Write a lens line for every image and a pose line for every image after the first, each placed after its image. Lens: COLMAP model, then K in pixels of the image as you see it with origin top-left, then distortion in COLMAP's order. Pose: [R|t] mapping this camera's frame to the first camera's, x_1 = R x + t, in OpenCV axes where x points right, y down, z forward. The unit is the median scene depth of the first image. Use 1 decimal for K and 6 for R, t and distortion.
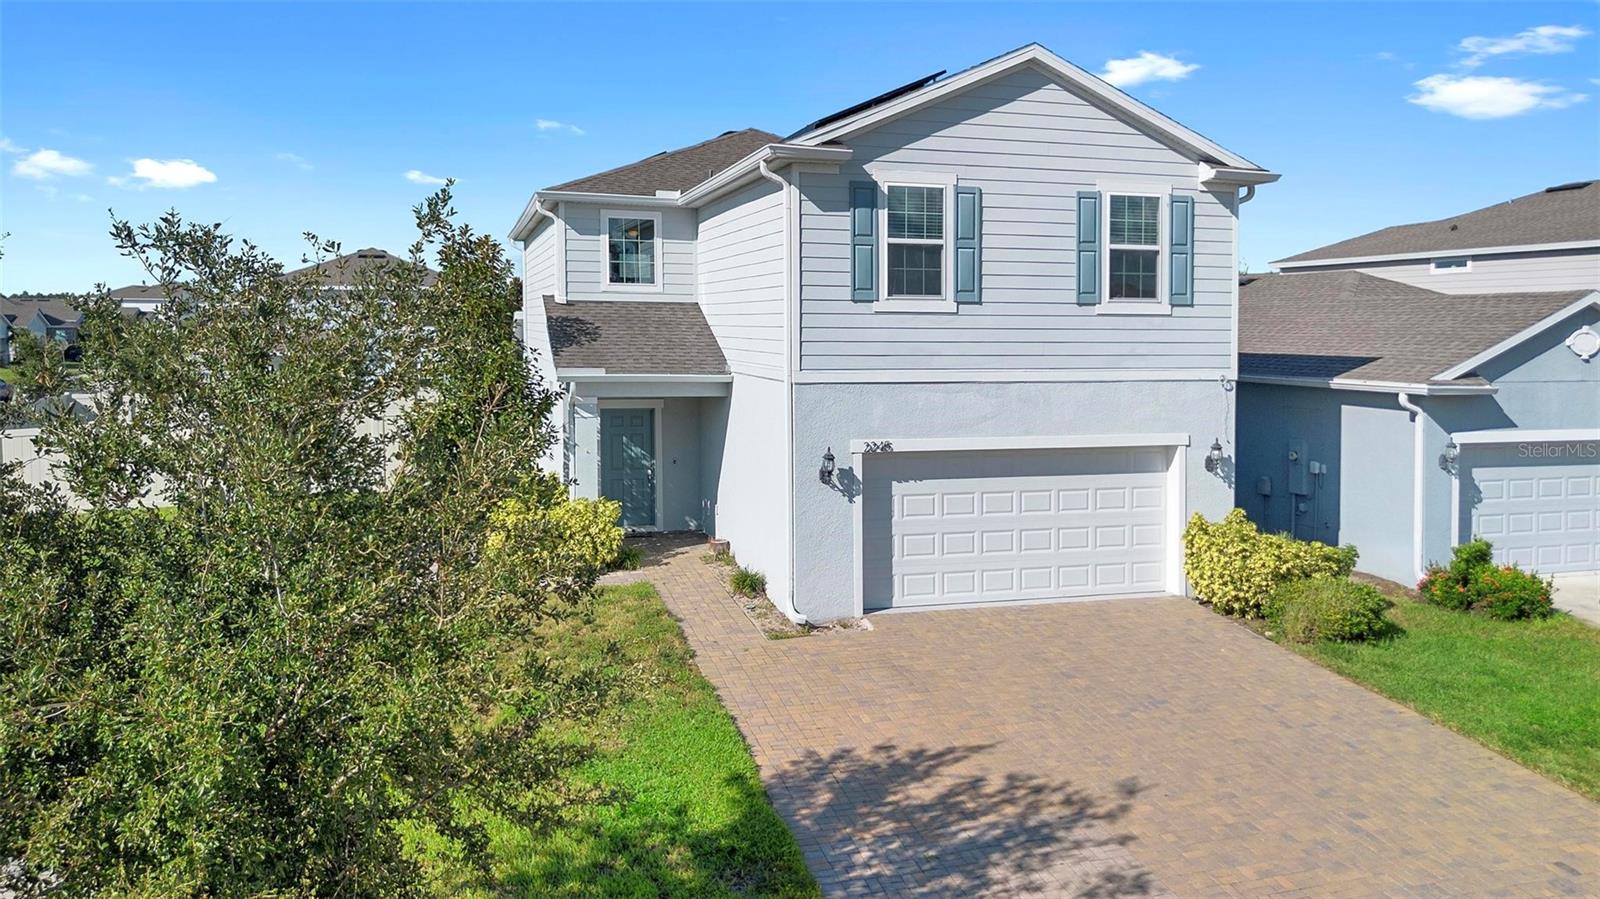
lens RADIAL K [[1130.4, 0, 803.6], [0, 1130.4, 452.7], [0, 0, 1]] dist [0.045852, -0.035811]
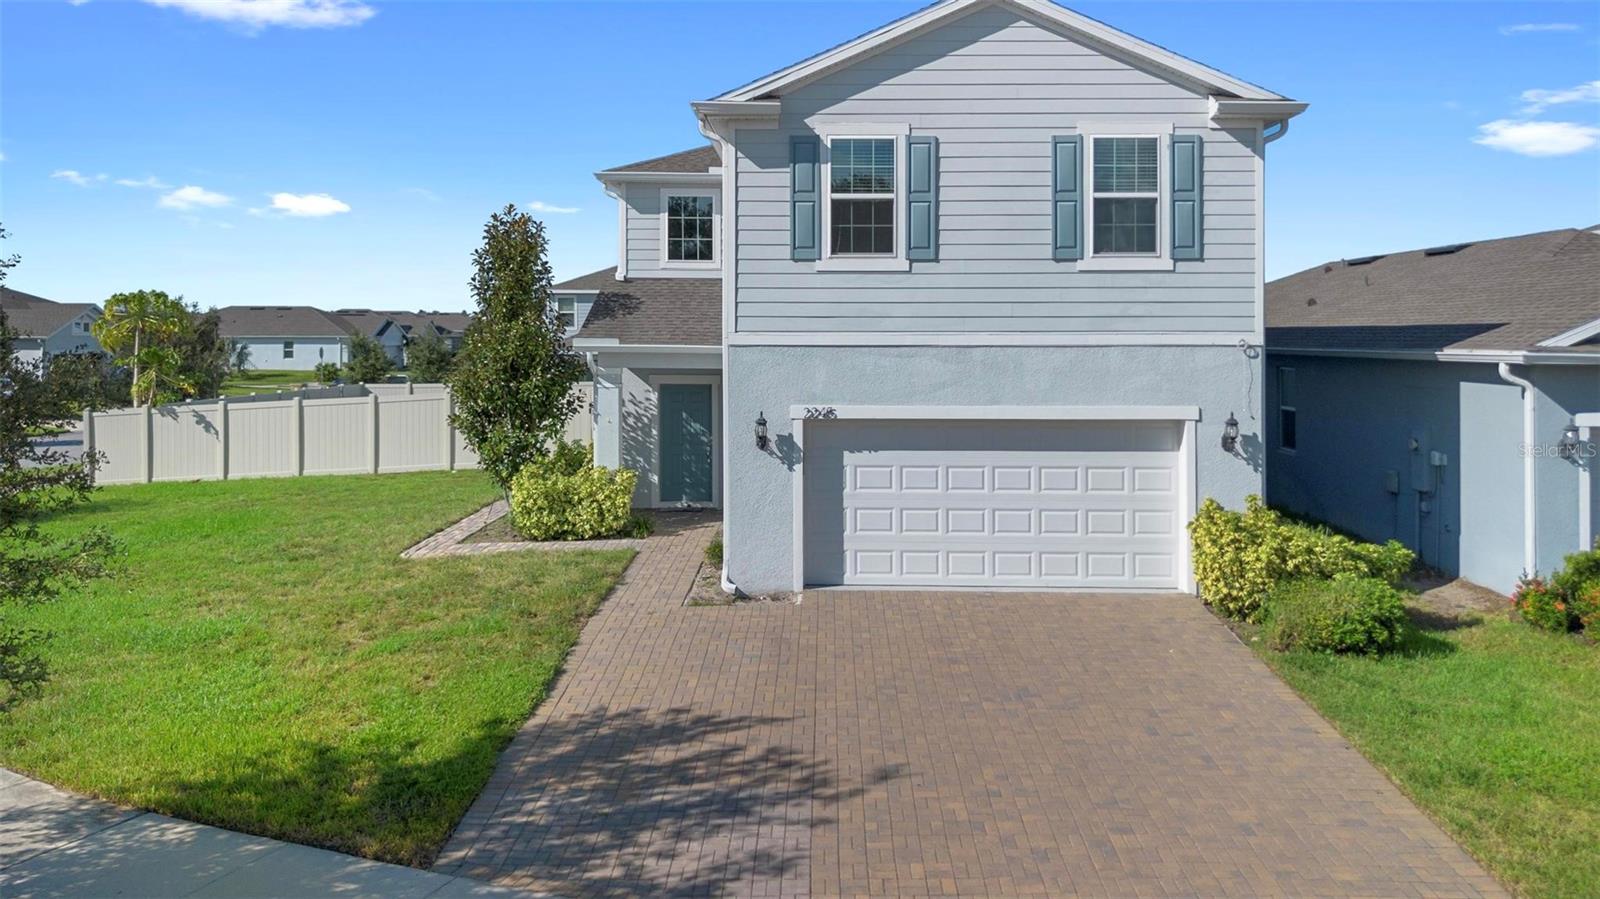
lens RADIAL K [[1148.6, 0, 799.8], [0, 1148.6, 428.8], [0, 0, 1]] dist [0.027204, -0.000587]
pose [[0.954934, 0.017871, -0.296281, 0.331269], [-0.026719, 0.999309, -0.025841, 0.033181], [0.295614, 0.032593, 0.954751, 0.072068]]
